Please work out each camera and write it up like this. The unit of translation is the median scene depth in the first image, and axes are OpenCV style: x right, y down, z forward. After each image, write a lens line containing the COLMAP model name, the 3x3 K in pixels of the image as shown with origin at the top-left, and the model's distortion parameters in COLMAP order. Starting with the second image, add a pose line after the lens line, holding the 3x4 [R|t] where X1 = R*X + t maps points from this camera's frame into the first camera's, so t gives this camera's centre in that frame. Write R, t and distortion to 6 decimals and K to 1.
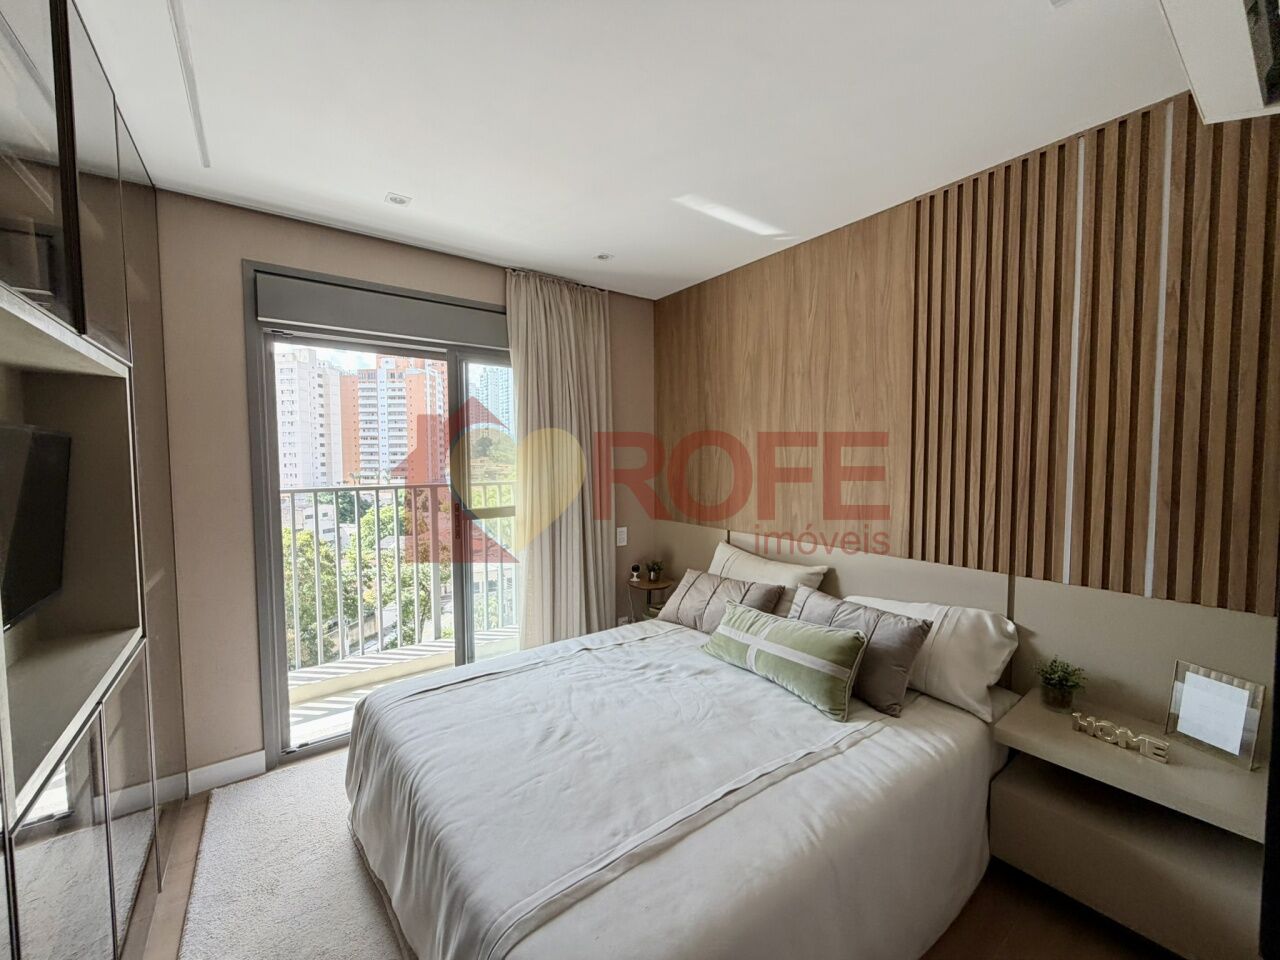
lens RADIAL K [[509.1, 0, 633.9], [0, 509.1, 480.6], [0, 0, 1]] dist [-0.000326, -0.000032]
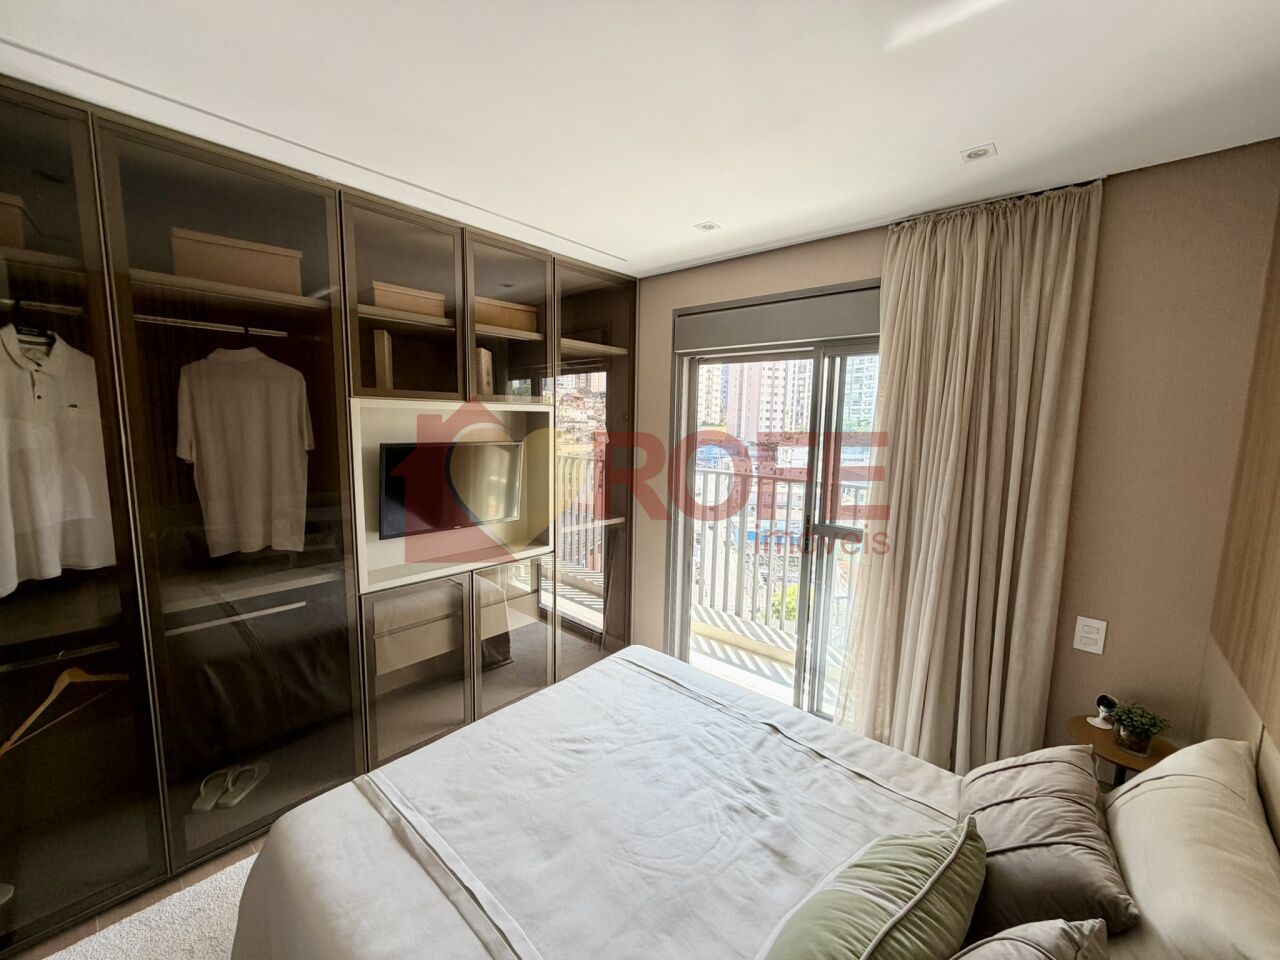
lens RADIAL K [[509.1, 0, 635.5], [0, 509.1, 478.7], [0, 0, 1]] dist [-0.000326, -0.000032]
pose [[0.203686, 0.123880, -0.971167, 0.624165], [-0.070083, 0.991263, 0.111745, -0.133253], [0.976525, 0.045302, 0.210589, 0.654027]]
